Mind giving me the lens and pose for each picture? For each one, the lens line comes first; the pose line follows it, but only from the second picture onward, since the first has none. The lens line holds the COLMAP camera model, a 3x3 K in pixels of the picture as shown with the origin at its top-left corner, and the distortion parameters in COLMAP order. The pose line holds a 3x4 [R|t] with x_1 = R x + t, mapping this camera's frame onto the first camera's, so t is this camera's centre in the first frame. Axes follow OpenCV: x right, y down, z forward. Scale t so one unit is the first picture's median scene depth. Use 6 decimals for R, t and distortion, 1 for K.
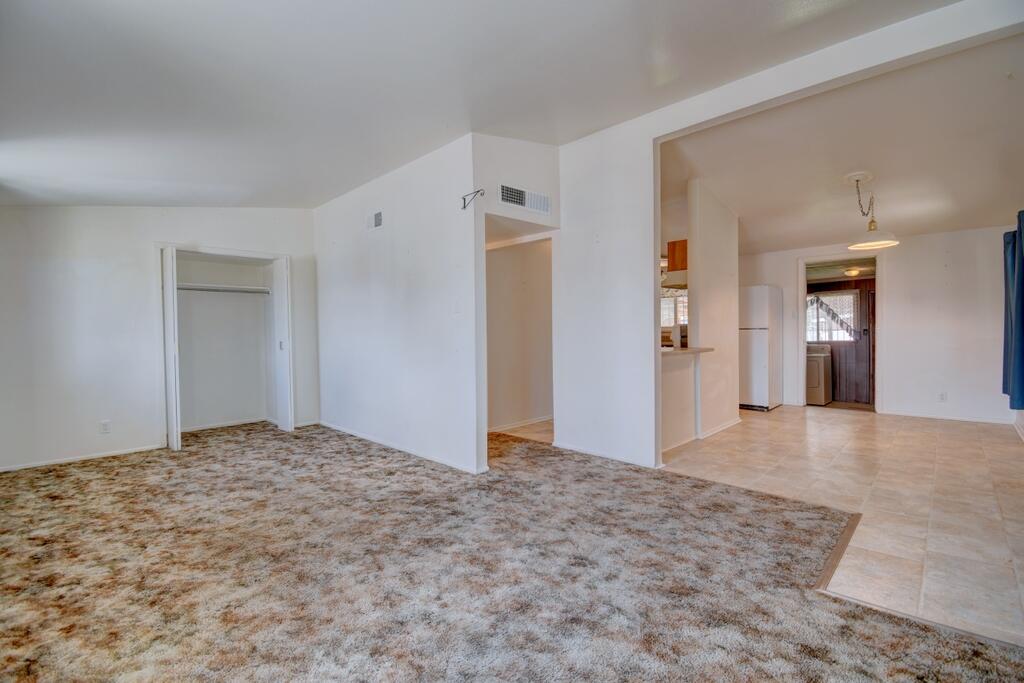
lens RADIAL K [[452.0, 0, 514.0], [0, 452.0, 339.3], [0, 0, 1]] dist [0.021601, -0.025506]
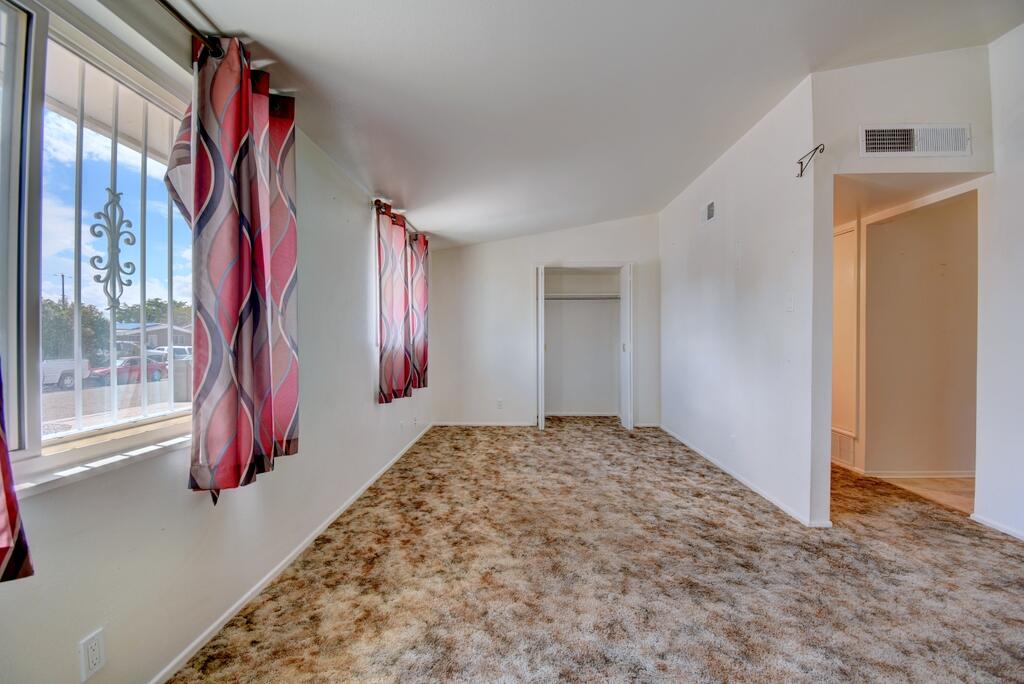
lens RADIAL K [[456.0, 0, 512.0], [0, 456.0, 342.0], [0, 0, 1]] dist [0.021222, -0.027034]
pose [[0.673782, 0.022654, -0.738582, 0.157415], [-0.023401, 0.999683, 0.009315, -0.004169], [0.738559, 0.011007, 0.674099, 0.138963]]
